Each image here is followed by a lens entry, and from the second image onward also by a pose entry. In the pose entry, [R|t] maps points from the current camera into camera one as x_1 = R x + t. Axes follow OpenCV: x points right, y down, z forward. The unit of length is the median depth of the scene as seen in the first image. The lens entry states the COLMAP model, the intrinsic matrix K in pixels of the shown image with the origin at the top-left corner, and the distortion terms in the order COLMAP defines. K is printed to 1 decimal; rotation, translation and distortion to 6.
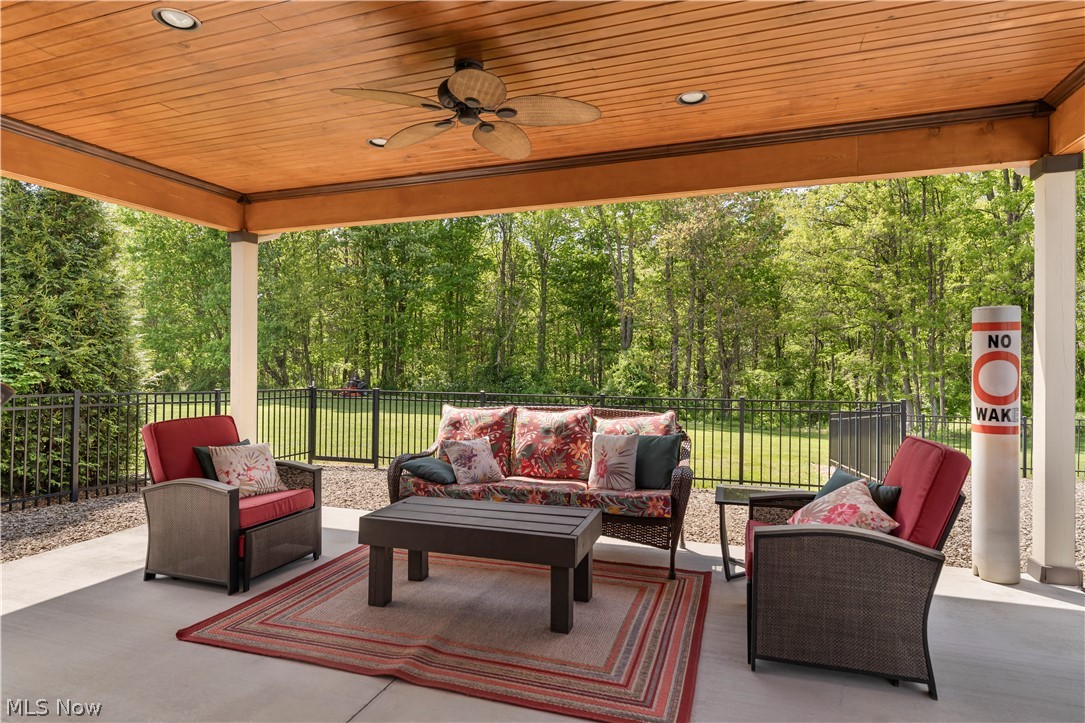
lens RADIAL K [[591.4, 0, 544.7], [0, 591.4, 349.8], [0, 0, 1]] dist [-0.003126, -0.002432]
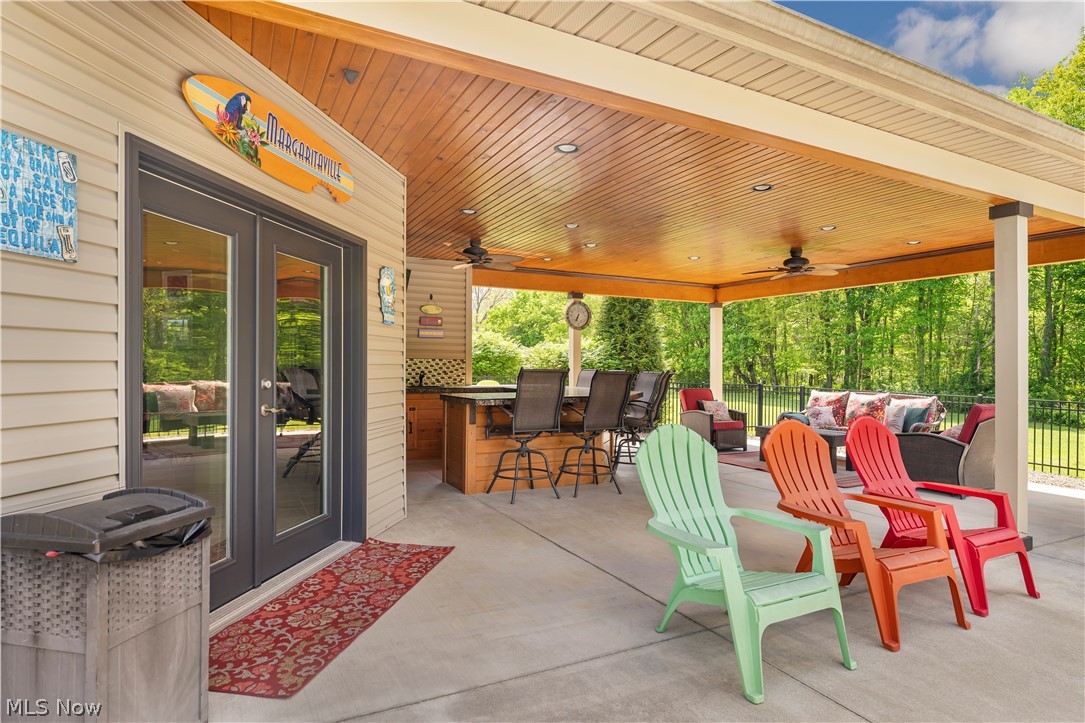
lens RADIAL K [[591.4, 0, 531.7], [0, 591.4, 352.1], [0, 0, 1]] dist [-0.003126, -0.002432]
pose [[0.710459, -0.005160, -0.703719, 0.477603], [0.001504, 0.999982, -0.005814, -0.018352], [0.703737, 0.003072, 0.710454, -0.902772]]
